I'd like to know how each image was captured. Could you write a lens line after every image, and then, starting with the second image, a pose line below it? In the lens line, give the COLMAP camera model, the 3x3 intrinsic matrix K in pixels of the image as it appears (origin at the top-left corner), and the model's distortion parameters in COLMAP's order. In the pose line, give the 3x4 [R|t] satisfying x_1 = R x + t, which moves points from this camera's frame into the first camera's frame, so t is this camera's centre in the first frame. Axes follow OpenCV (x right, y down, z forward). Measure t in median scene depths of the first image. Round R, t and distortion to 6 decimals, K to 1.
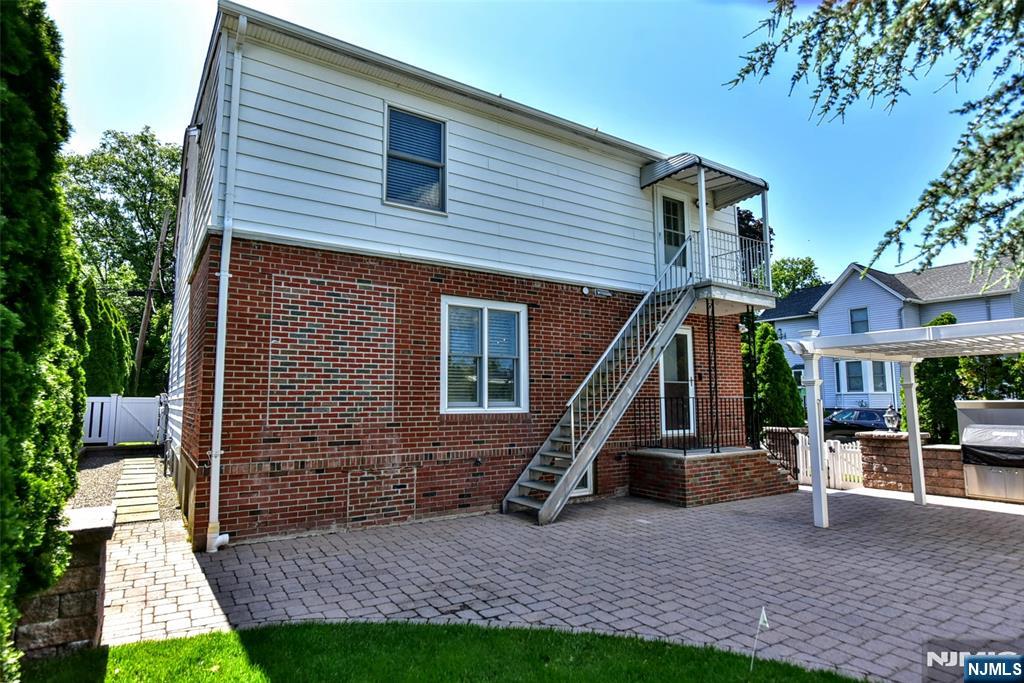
lens RADIAL K [[552.9, 0, 514.2], [0, 552.9, 344.2], [0, 0, 1]] dist [-0.004069, -0.000775]
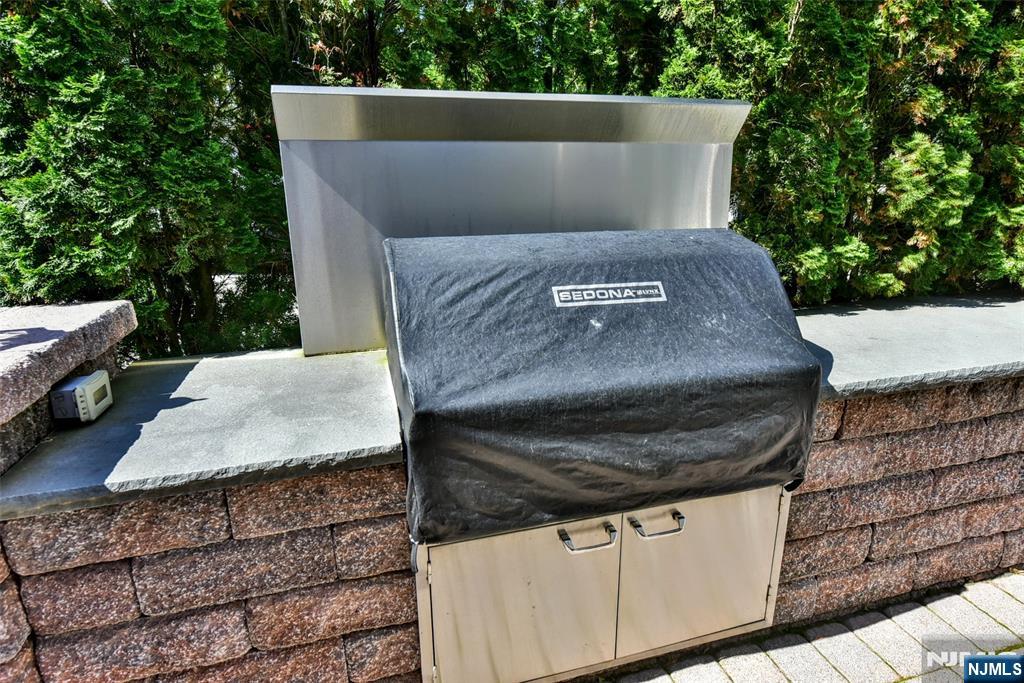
lens RADIAL K [[552.9, 0, 514.2], [0, 552.9, 344.2], [0, 0, 1]] dist [-0.004069, -0.000775]
pose [[0.302460, -0.276862, 0.912067, 0.742053], [-0.092347, 0.943872, 0.317141, 0.130465], [-0.948678, -0.180149, 0.259916, 0.992208]]
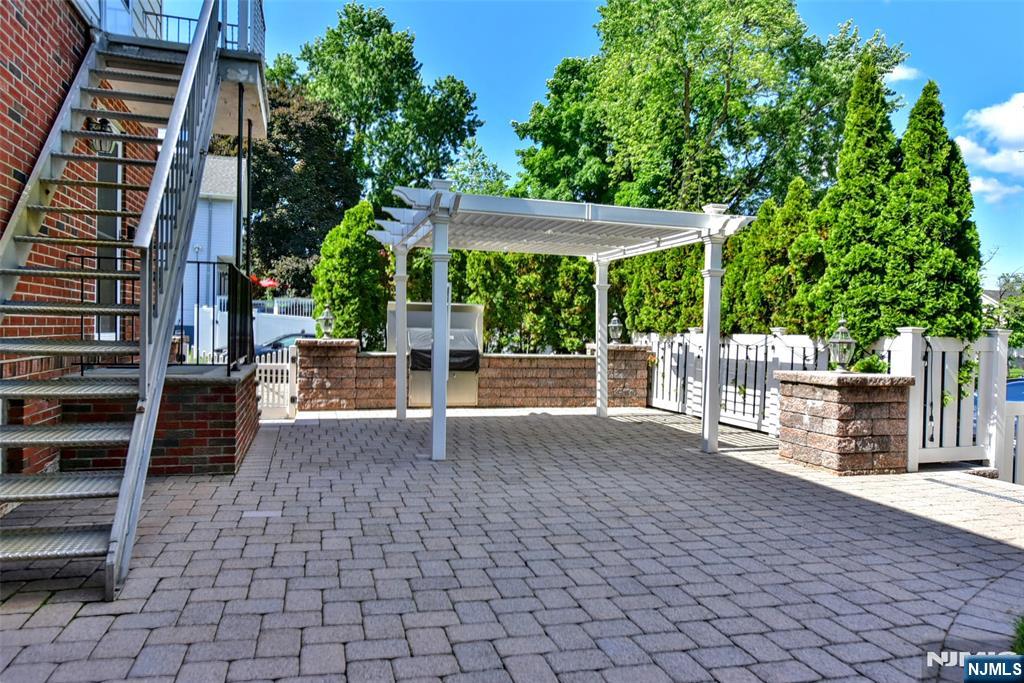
lens RADIAL K [[694.3, 0, 513.1], [0, 694.3, 340.2], [0, 0, 1]] dist [-0.004292, -0.000170]
pose [[0.291648, -0.004594, 0.956515, -0.222011], [-0.121500, 0.991710, 0.041810, 0.104827], [-0.948778, -0.128410, 0.288672, 0.545311]]
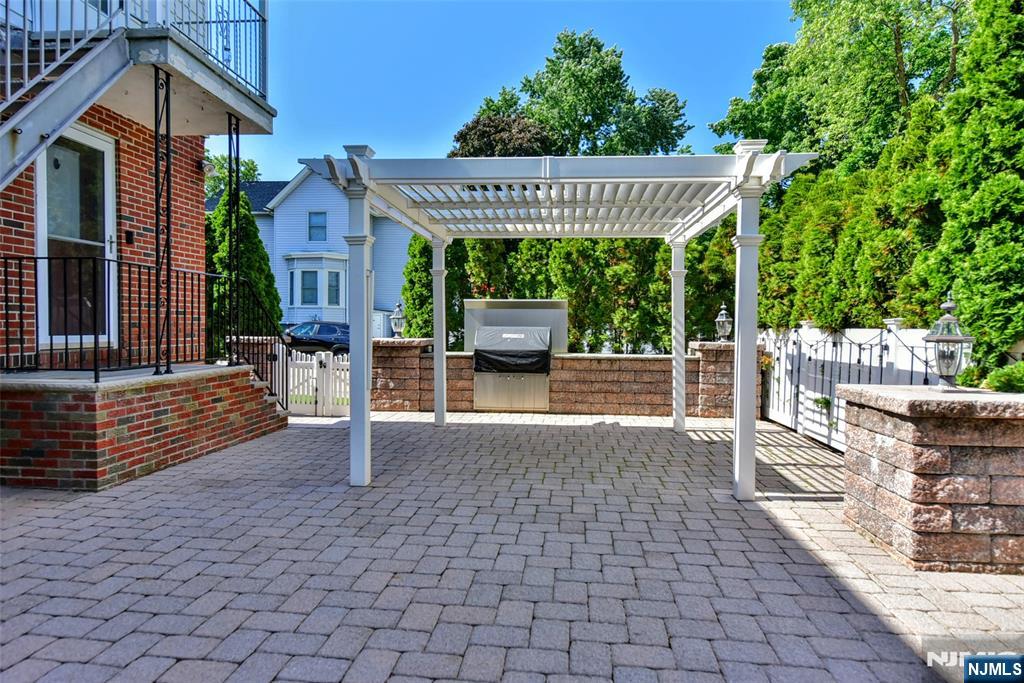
lens RADIAL K [[621.7, 0, 512.0], [0, 621.7, 341.5], [0, 0, 1]] dist [0.000351, 0.001217]
pose [[0.620585, -0.012094, 0.784046, 0.111233], [-0.091381, 0.991953, 0.087631, 0.085937], [-0.778797, -0.126029, 0.614485, 0.393837]]
